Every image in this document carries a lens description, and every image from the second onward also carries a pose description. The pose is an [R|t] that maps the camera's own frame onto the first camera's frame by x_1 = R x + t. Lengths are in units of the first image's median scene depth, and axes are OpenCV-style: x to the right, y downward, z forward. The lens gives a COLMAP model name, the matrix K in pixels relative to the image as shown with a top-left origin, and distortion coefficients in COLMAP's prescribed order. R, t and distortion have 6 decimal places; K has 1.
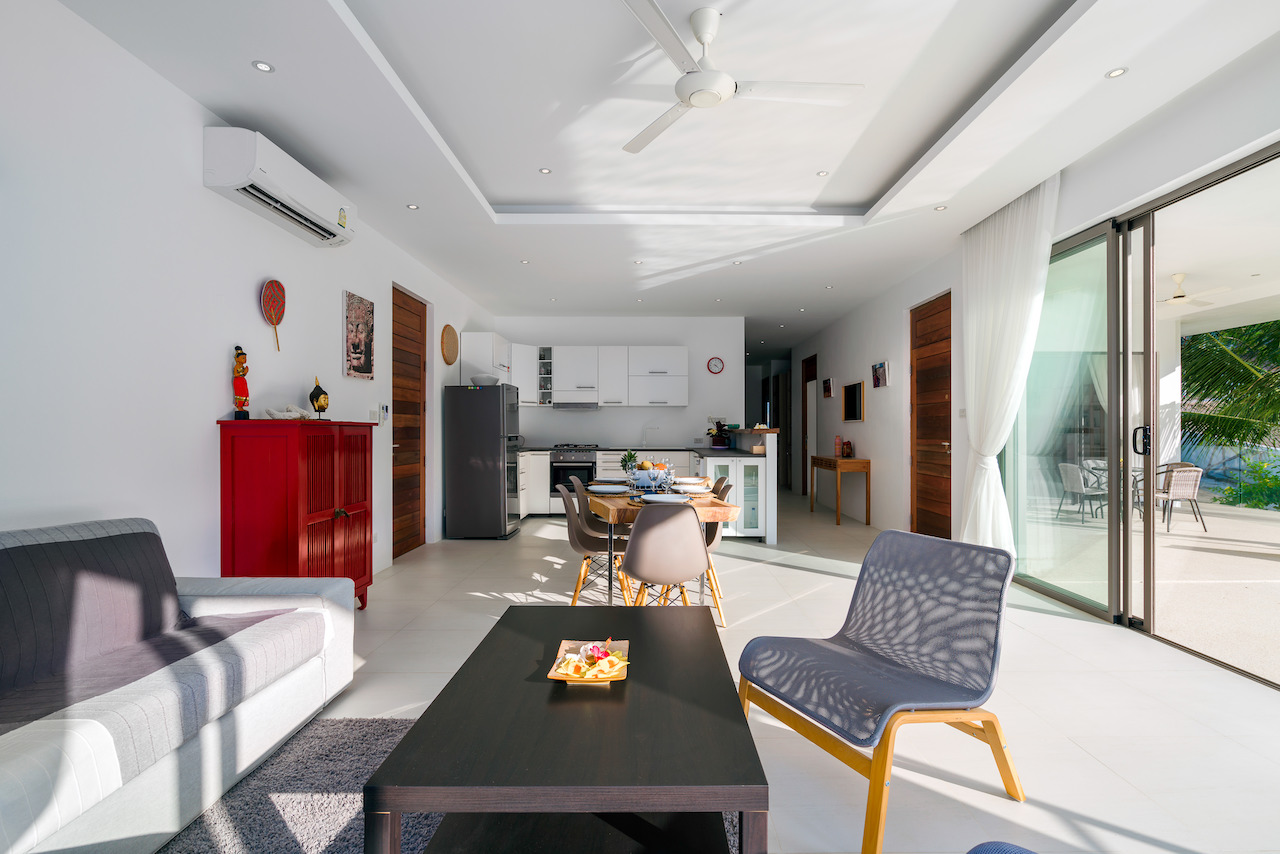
lens RADIAL K [[571.7, 0, 640.0], [0, 571.7, 427.0], [0, 0, 1]] dist [-0.000229, 0.000016]
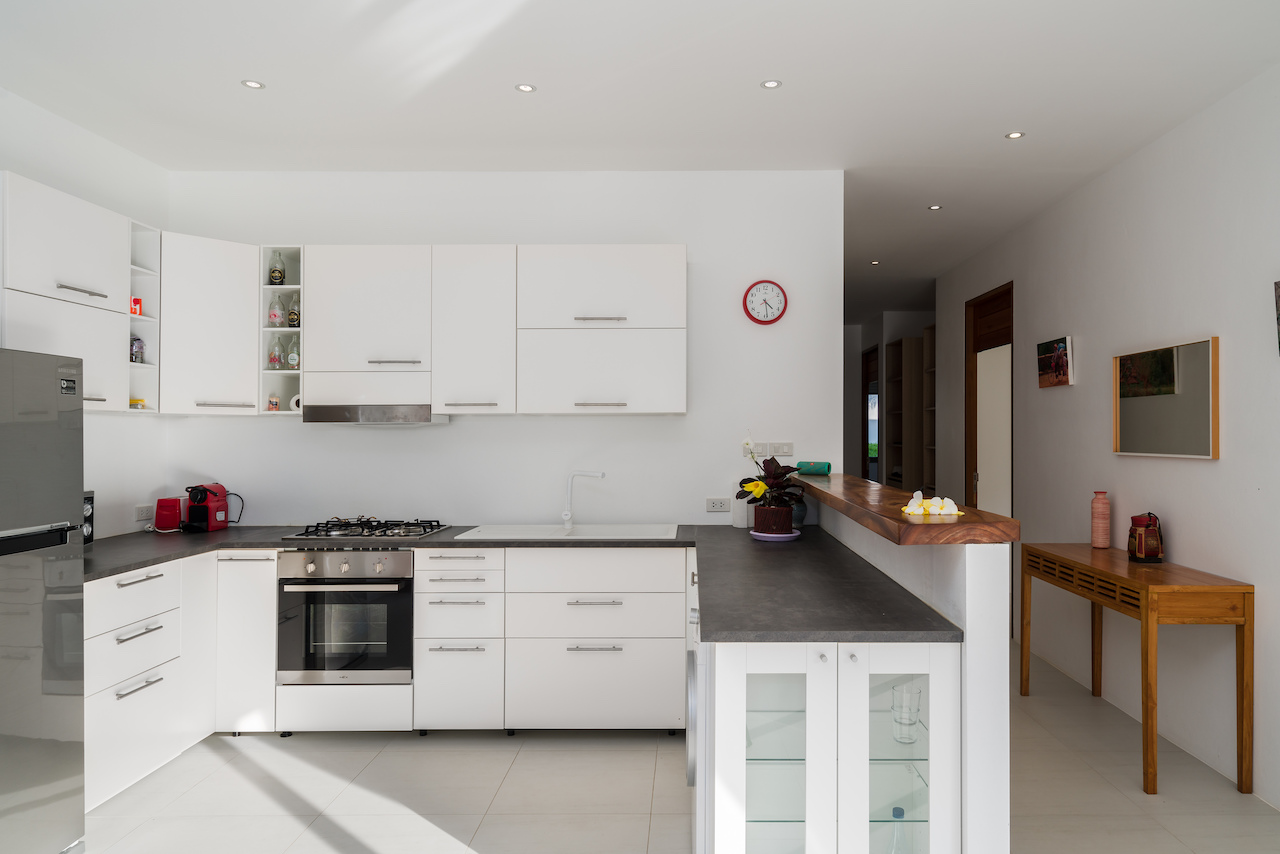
lens RADIAL K [[853.8, 0, 640.0], [0, 853.8, 427.0], [0, 0, 1]] dist [0.007860, 0.000722]
pose [[0.999563, -0.002833, -0.029430, 0.071929], [0.002772, 0.999994, -0.002083, -0.027460], [0.029435, 0.002000, 0.999565, 0.474266]]
